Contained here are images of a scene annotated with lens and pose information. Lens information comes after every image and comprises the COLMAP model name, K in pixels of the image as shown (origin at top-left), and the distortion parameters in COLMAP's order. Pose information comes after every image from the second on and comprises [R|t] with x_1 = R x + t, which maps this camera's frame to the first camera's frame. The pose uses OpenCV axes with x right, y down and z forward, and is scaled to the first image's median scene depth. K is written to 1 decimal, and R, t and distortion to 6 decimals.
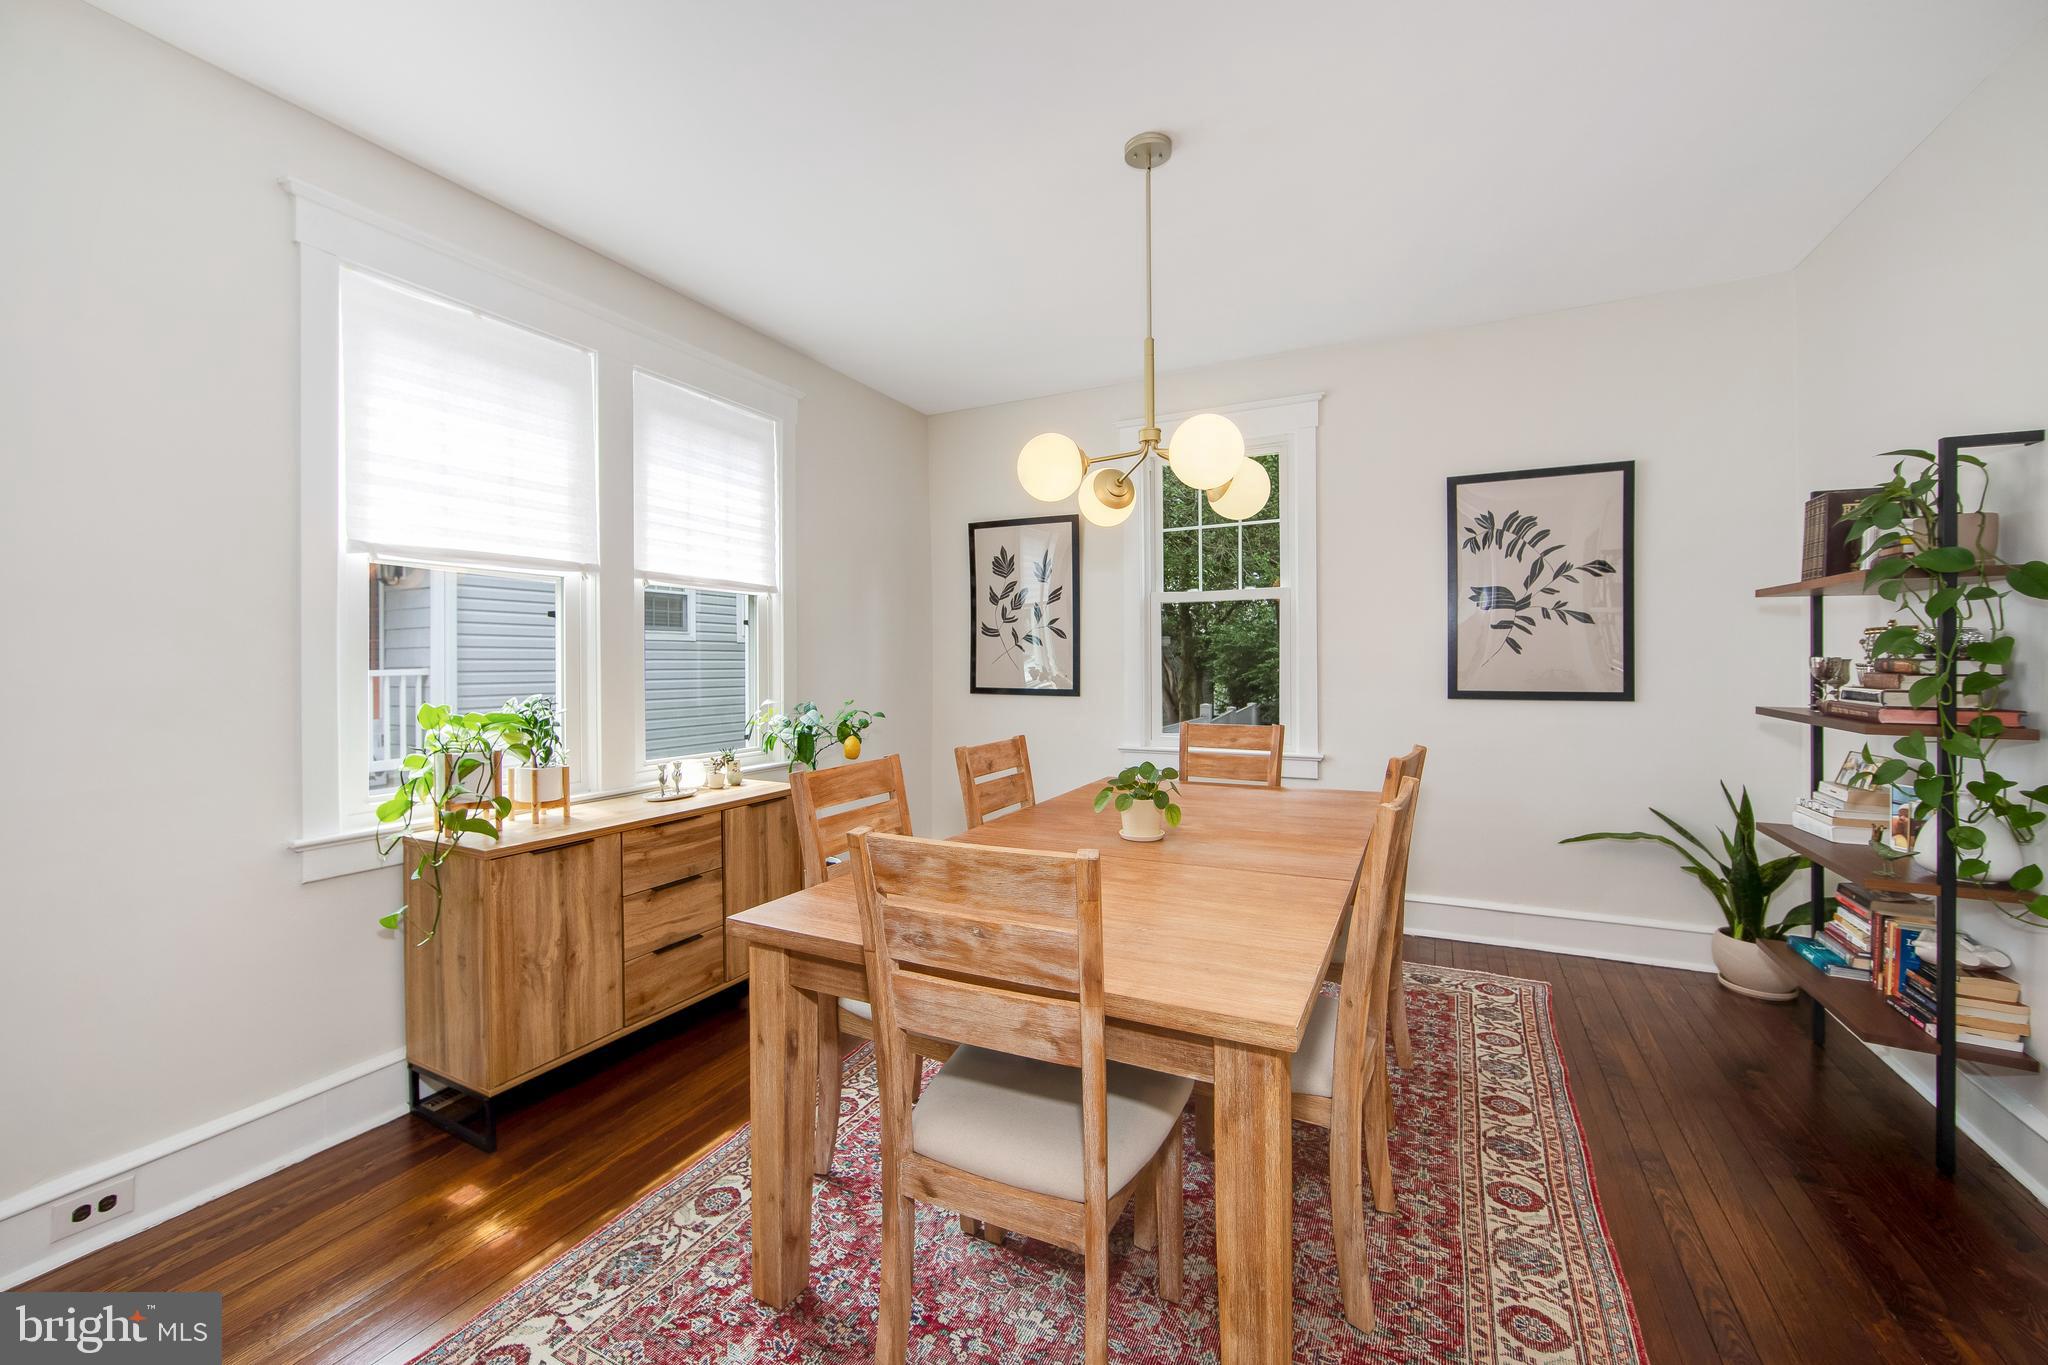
lens RADIAL K [[811.4, 0, 1008.7], [0, 811.4, 664.2], [0, 0, 1]] dist [-0.007447, 0.000478]
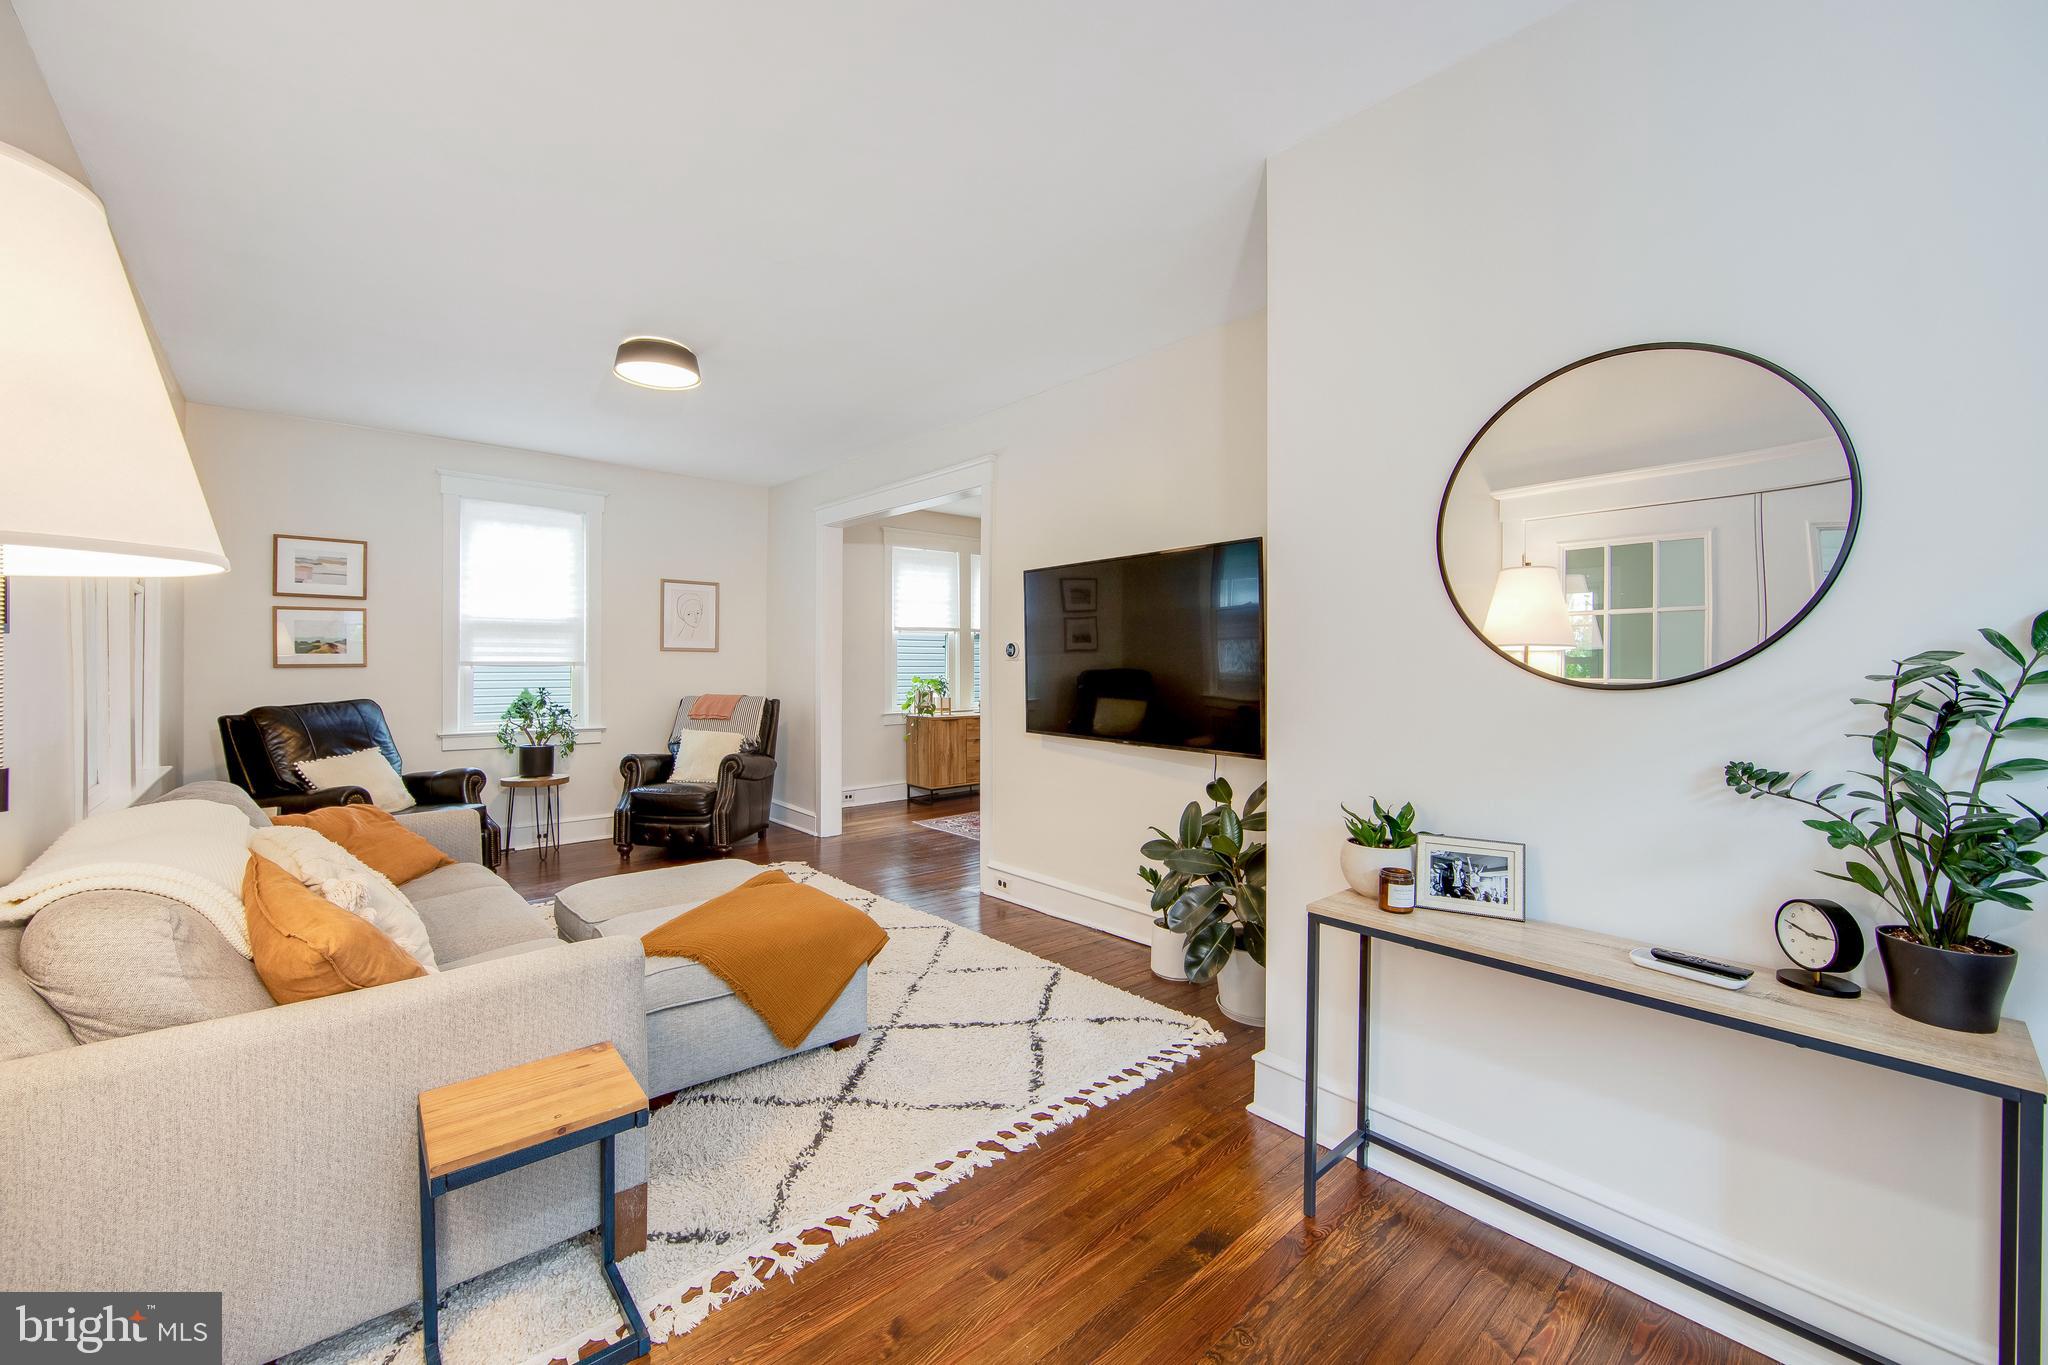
lens RADIAL K [[811.4, 0, 1008.7], [0, 811.4, 664.2], [0, 0, 1]] dist [-0.007447, 0.000478]
pose [[0.929536, 0.010515, -0.368582, 0.737360], [-0.010170, 0.999944, 0.002877, -0.008737], [0.368591, 0.001075, 0.929591, -1.655815]]
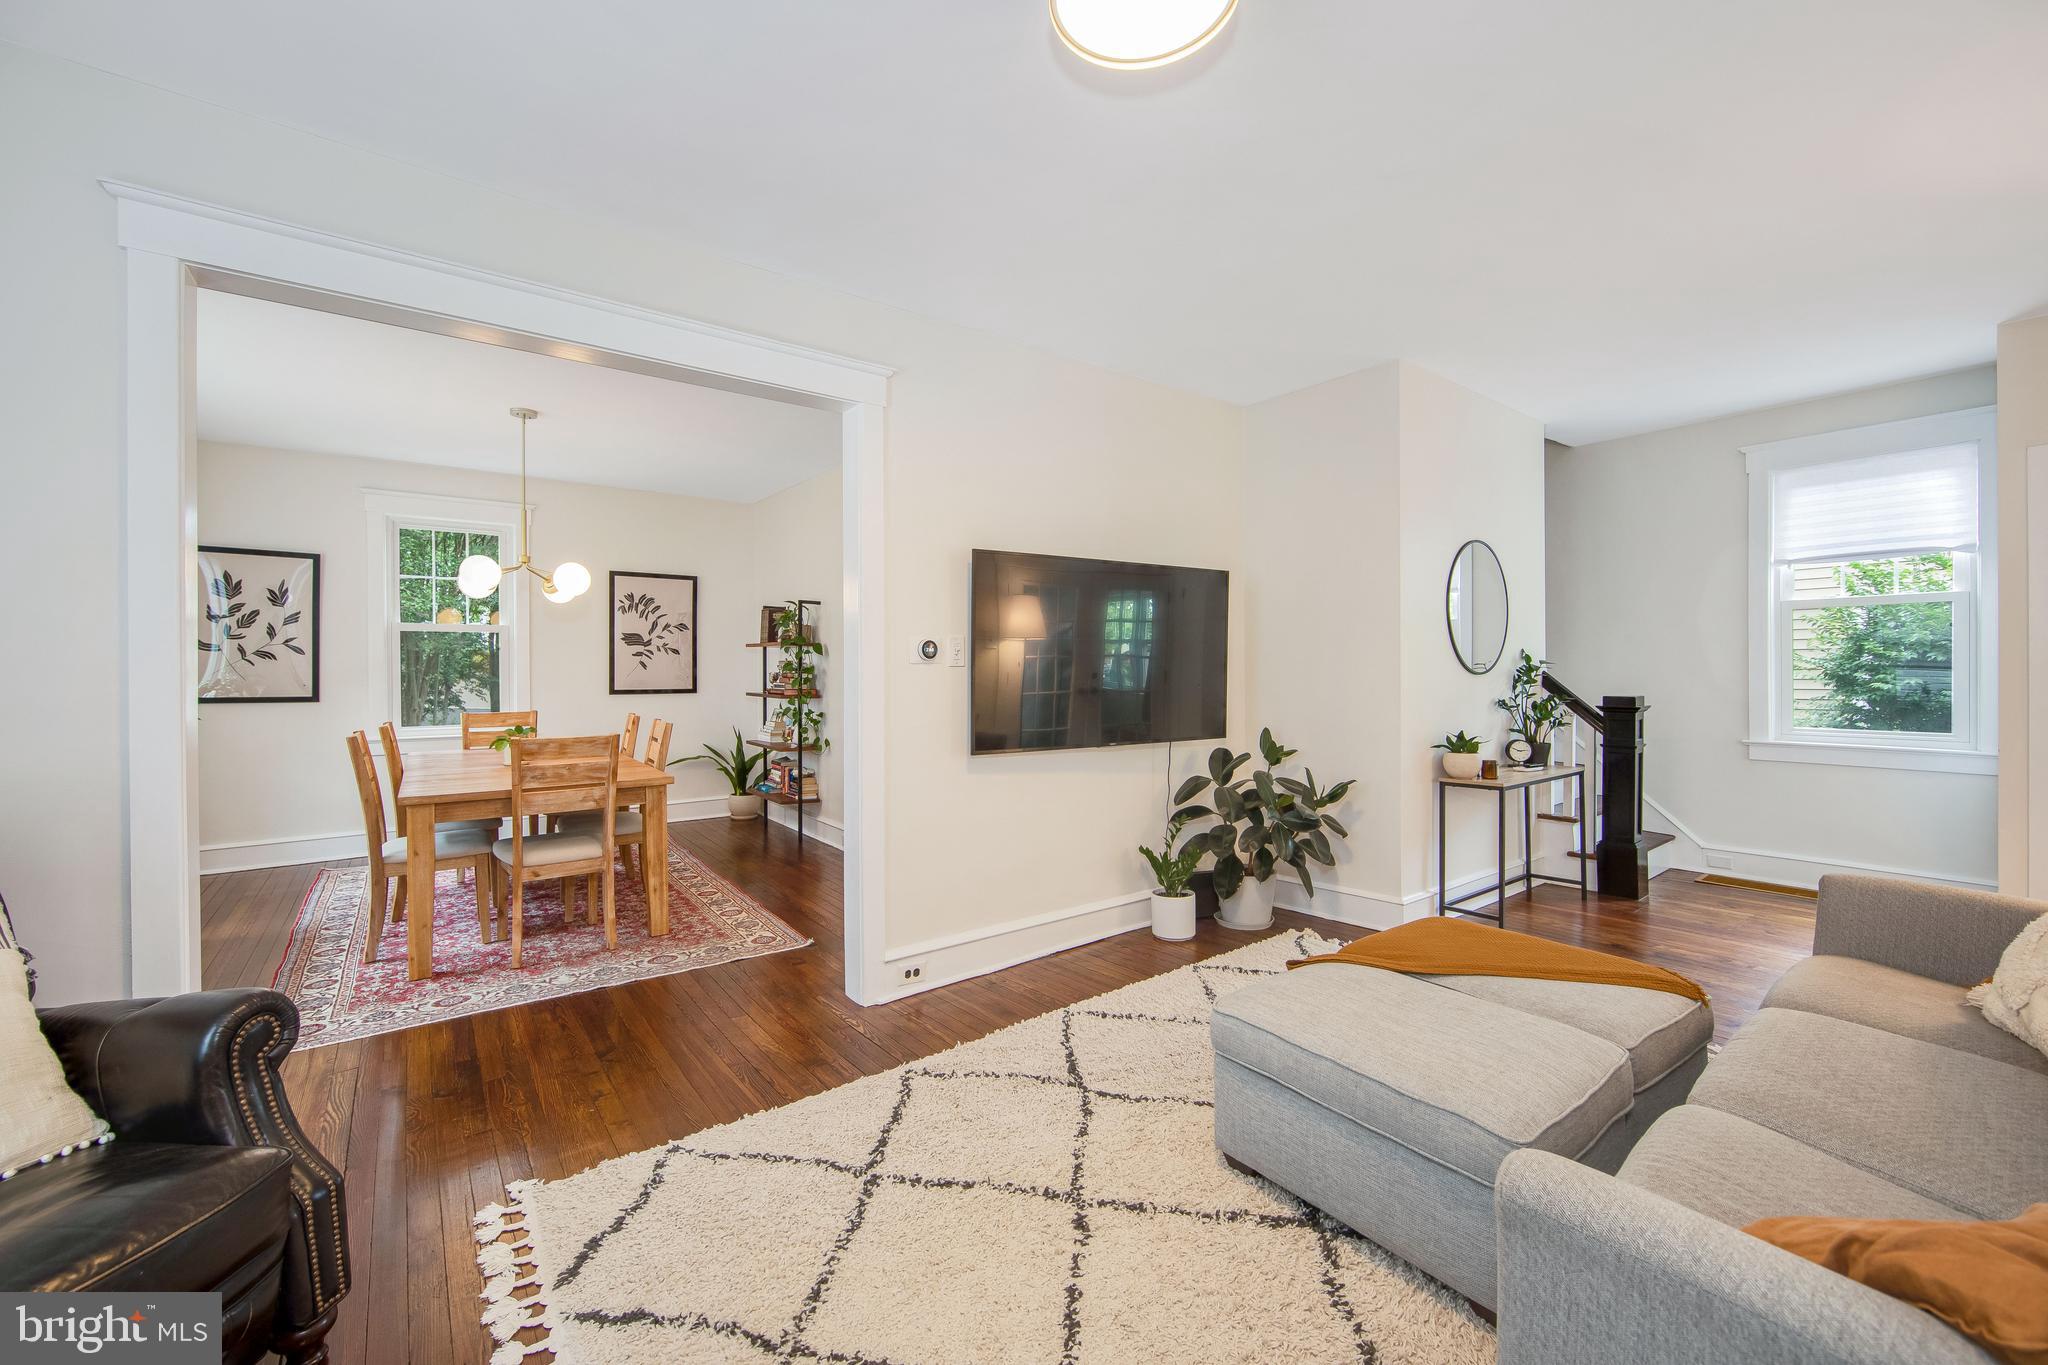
lens RADIAL K [[811.4, 0, 1008.7], [0, 811.4, 664.2], [0, 0, 1]] dist [-0.007447, 0.000478]
pose [[0.442456, 0.011134, 0.896721, -0.901295], [0.004165, 0.999887, -0.014470, 0.006881], [-0.896781, 0.010137, 0.442359, -0.777672]]
